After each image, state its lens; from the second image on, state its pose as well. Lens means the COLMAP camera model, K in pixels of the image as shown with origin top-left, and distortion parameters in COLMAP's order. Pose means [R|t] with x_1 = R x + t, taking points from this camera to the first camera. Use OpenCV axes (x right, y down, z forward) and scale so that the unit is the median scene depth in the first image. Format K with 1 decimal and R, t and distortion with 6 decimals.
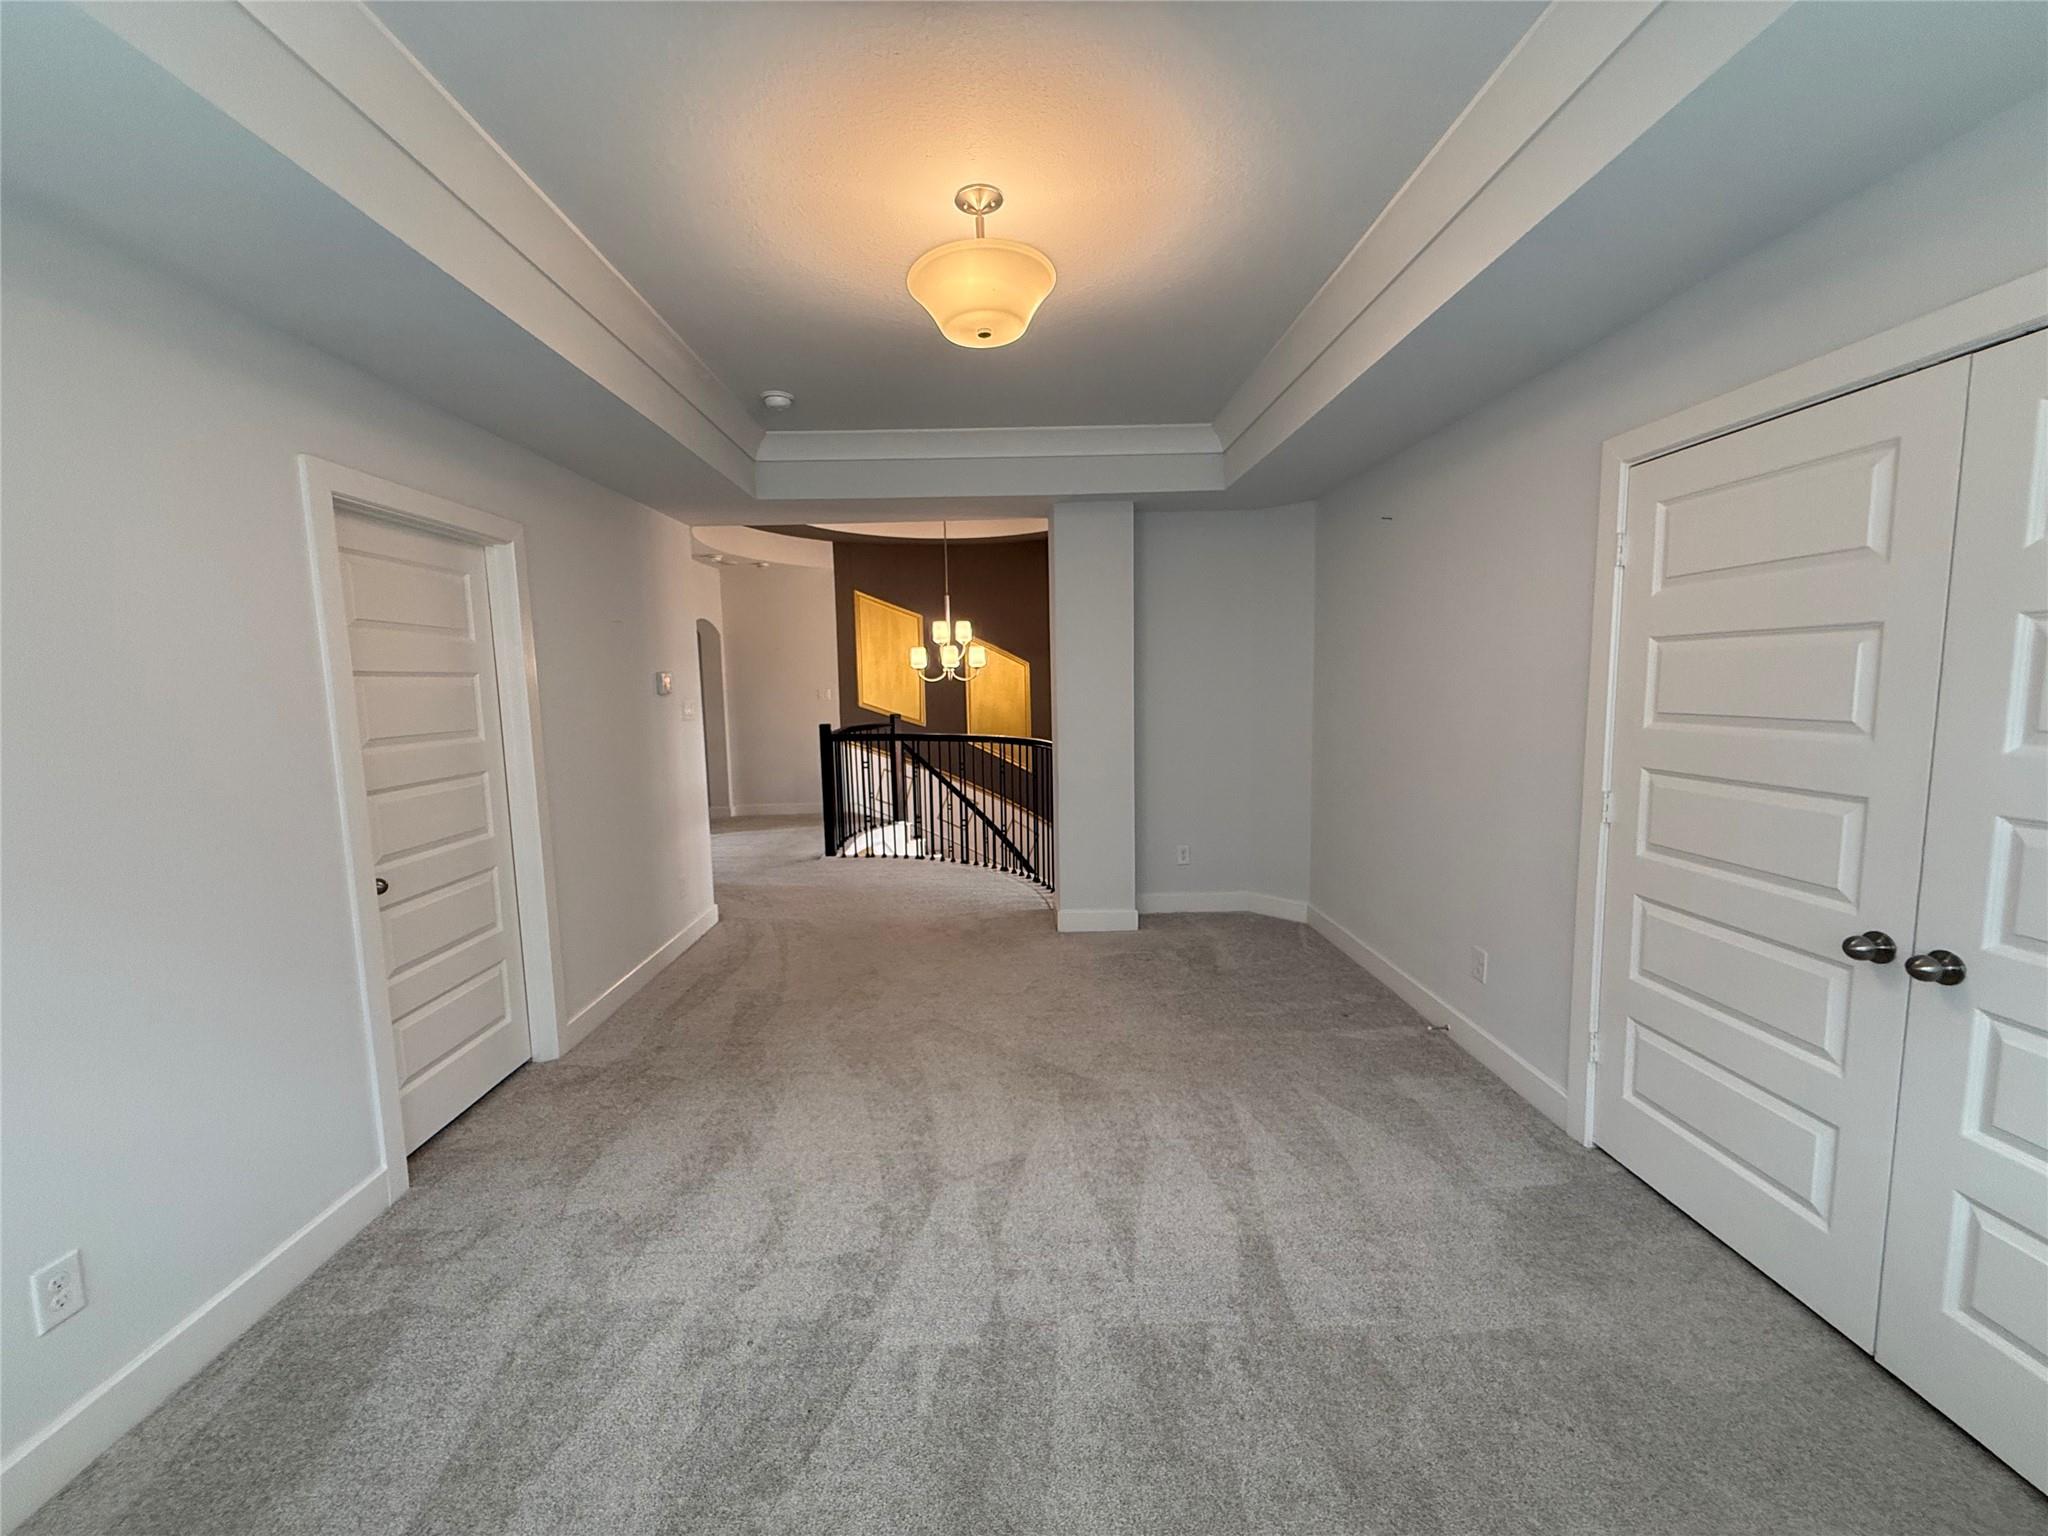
lens RADIAL K [[814.9, 0, 1018.5], [0, 814.9, 769.5], [0, 0, 1]] dist [-0.001801, -0.000331]
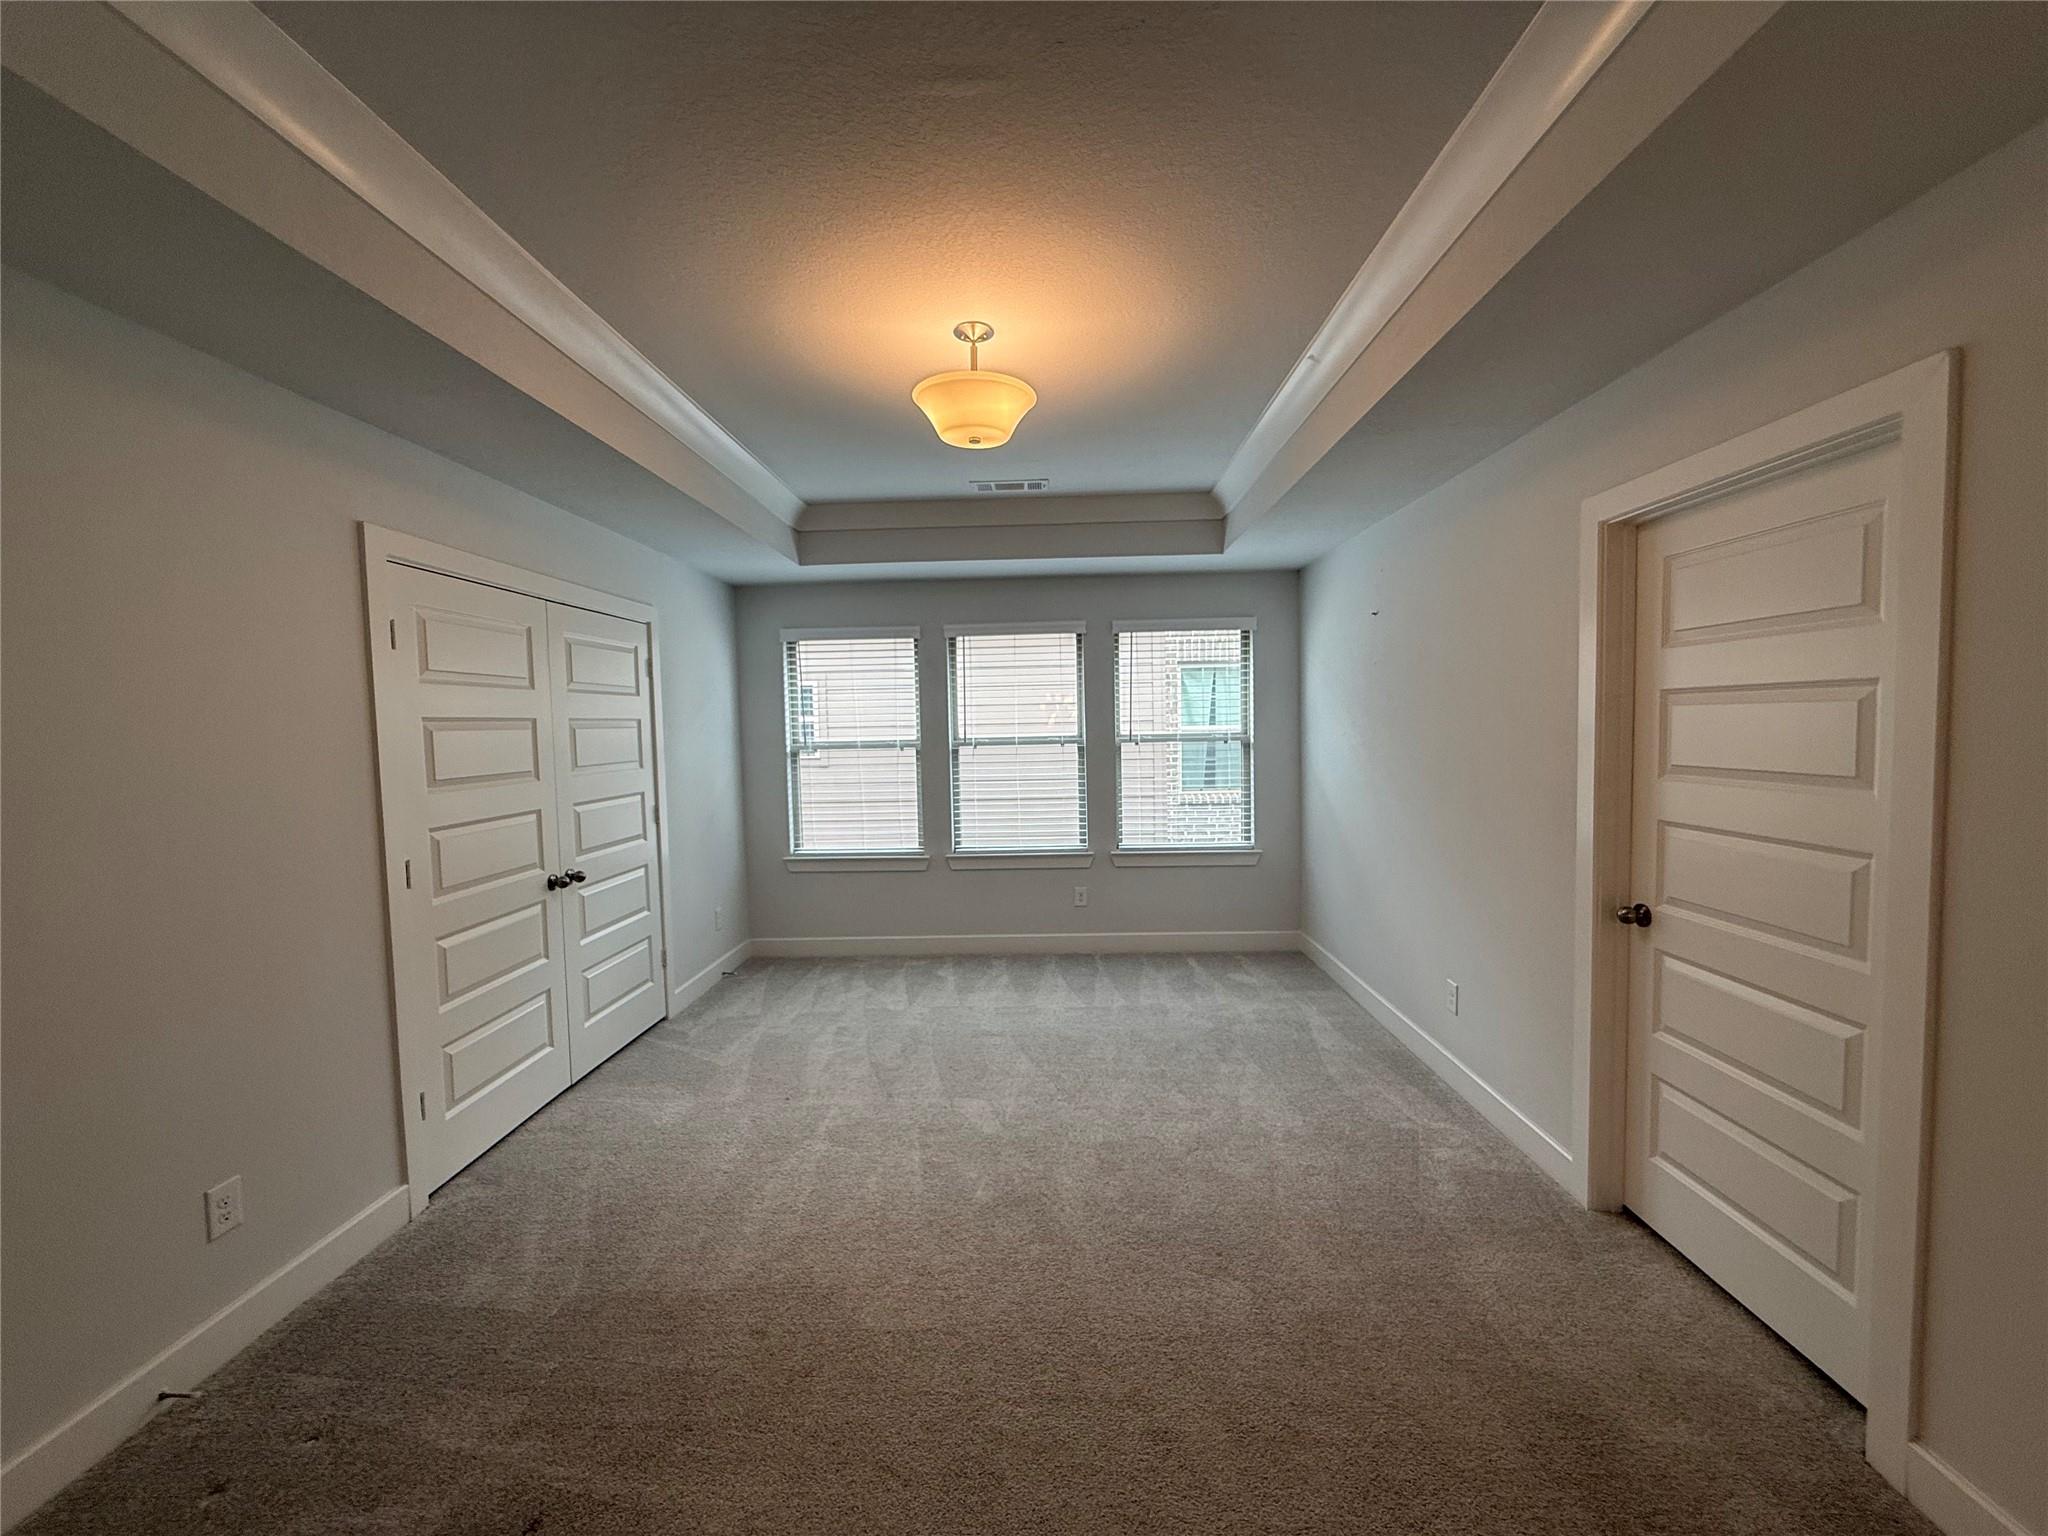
lens RADIAL K [[814.9, 0, 1018.5], [0, 814.9, 769.5], [0, 0, 1]] dist [-0.001801, -0.000331]
pose [[-0.997919, 0.043448, 0.047641, -0.144549], [0.050698, 0.985253, 0.163422, -0.256834], [-0.039838, 0.165497, -0.985405, 2.306334]]
